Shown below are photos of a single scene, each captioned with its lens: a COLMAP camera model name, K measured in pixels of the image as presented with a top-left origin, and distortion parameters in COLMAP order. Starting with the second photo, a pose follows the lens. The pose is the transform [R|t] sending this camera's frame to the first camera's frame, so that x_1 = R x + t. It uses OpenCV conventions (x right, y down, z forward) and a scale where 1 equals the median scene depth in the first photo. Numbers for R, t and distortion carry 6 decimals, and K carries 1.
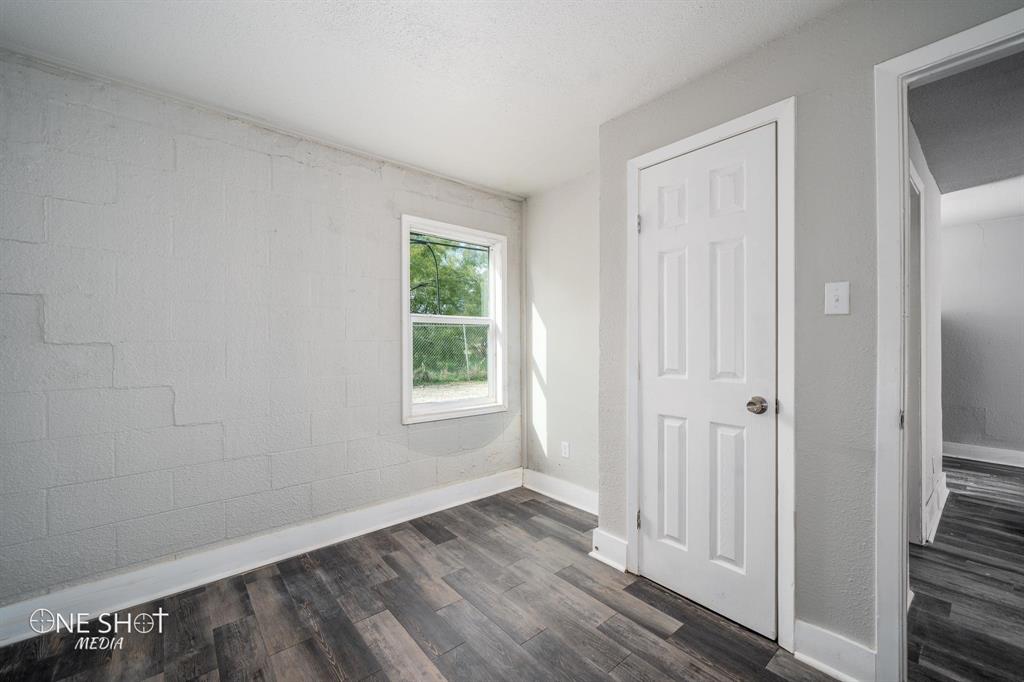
lens RADIAL K [[418.3, 0, 515.9], [0, 418.3, 335.8], [0, 0, 1]] dist [-0.000022, 0.000088]
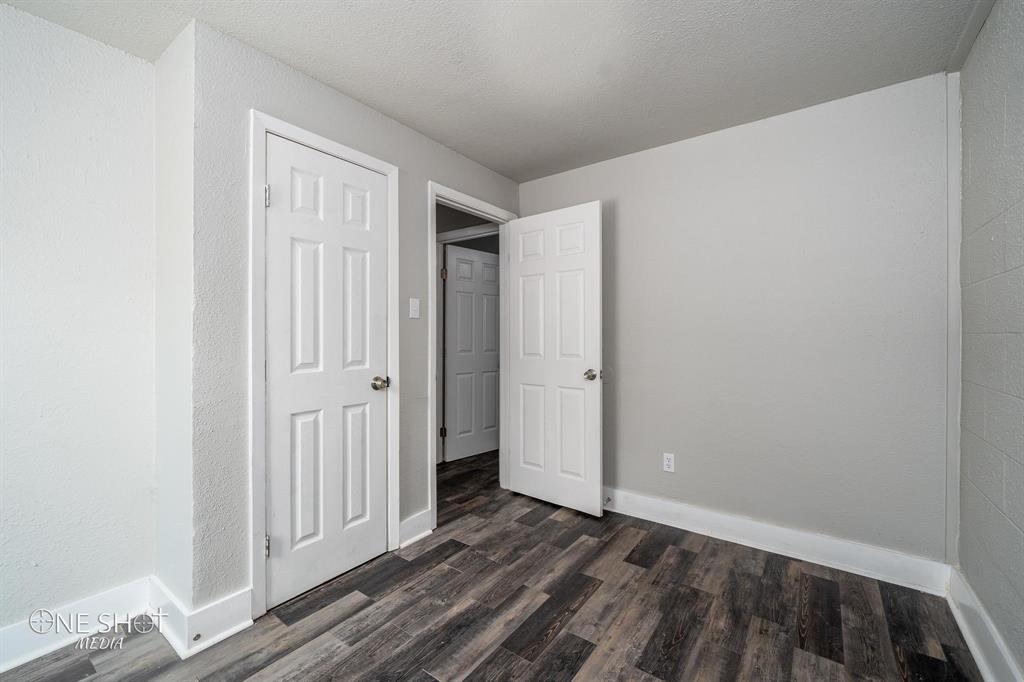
lens RADIAL K [[418.3, 0, 519.3], [0, 418.3, 337.8], [0, 0, 1]] dist [-0.000022, 0.000088]
pose [[-0.235907, -0.001998, 0.971774, -0.747809], [-0.002821, 0.999995, 0.001371, 0.018903], [-0.971771, -0.002418, -0.235912, 0.817915]]
